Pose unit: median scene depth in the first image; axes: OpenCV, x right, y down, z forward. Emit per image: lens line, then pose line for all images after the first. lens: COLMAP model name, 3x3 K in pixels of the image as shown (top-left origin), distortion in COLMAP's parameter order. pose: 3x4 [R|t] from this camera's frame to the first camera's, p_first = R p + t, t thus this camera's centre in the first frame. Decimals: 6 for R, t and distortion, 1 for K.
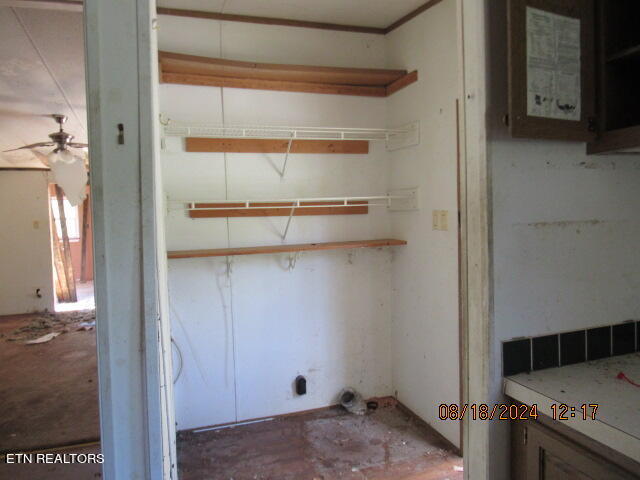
lens RADIAL K [[465.1, 0, 319.8], [0, 465.1, 241.5], [0, 0, 1]] dist [-0.007893, -0.001681]
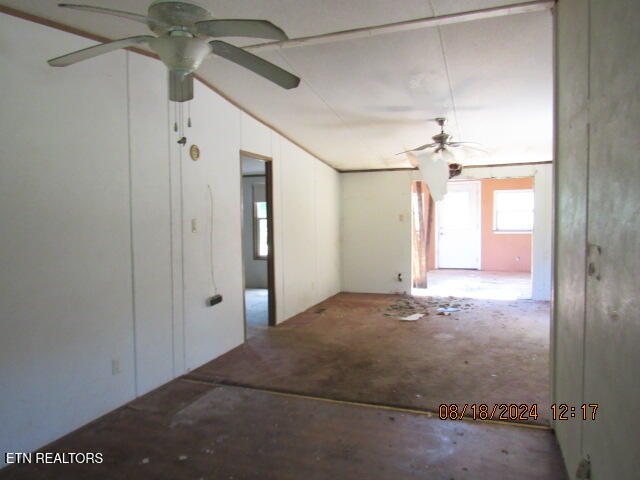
lens RADIAL K [[465.1, 0, 319.8], [0, 465.1, 241.5], [0, 0, 1]] dist [-0.007893, -0.001681]
pose [[0.803816, 0.042681, -0.593345, -0.108921], [-0.038663, 0.999062, 0.019487, 0.009758], [0.593620, 0.007277, 0.804713, -0.055491]]
